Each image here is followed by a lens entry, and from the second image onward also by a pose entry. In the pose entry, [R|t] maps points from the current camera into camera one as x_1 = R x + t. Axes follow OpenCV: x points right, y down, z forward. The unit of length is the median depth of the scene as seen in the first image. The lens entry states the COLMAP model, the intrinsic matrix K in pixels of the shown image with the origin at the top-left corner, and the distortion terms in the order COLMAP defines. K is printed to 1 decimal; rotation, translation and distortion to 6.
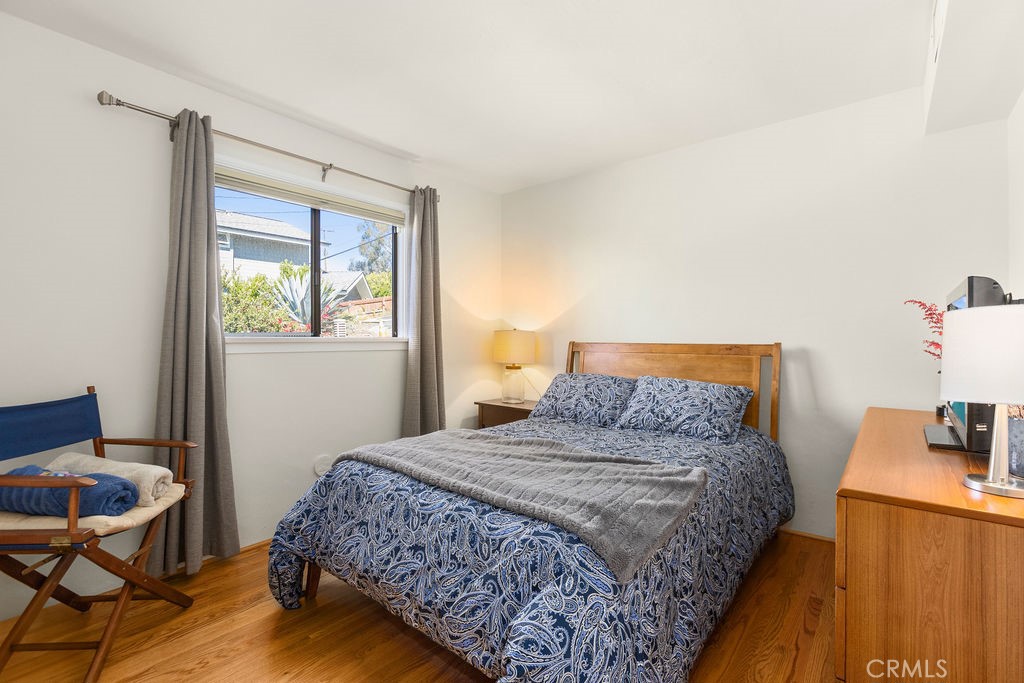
lens RADIAL K [[463.5, 0, 522.1], [0, 463.5, 339.2], [0, 0, 1]] dist [-0.002265, 0.000143]
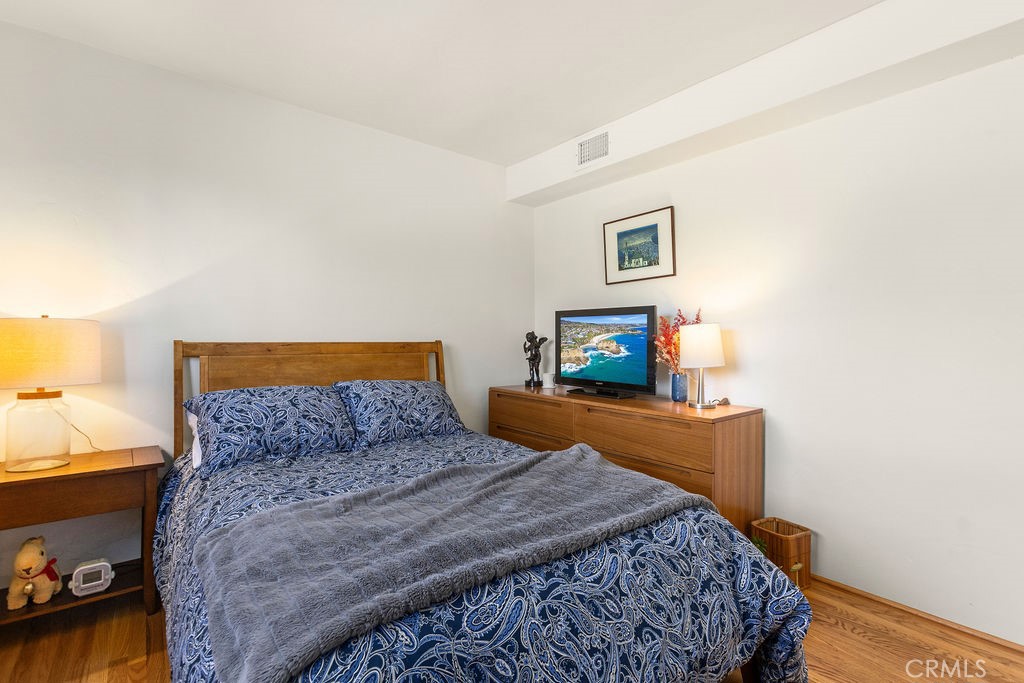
lens RADIAL K [[463.5, 0, 522.9], [0, 463.5, 344.0], [0, 0, 1]] dist [-0.002265, 0.000143]
pose [[0.202464, -0.009761, 0.979241, -0.556442], [-0.003551, 0.999936, 0.010702, 0.002742], [-0.979283, -0.005644, 0.202417, 0.603448]]
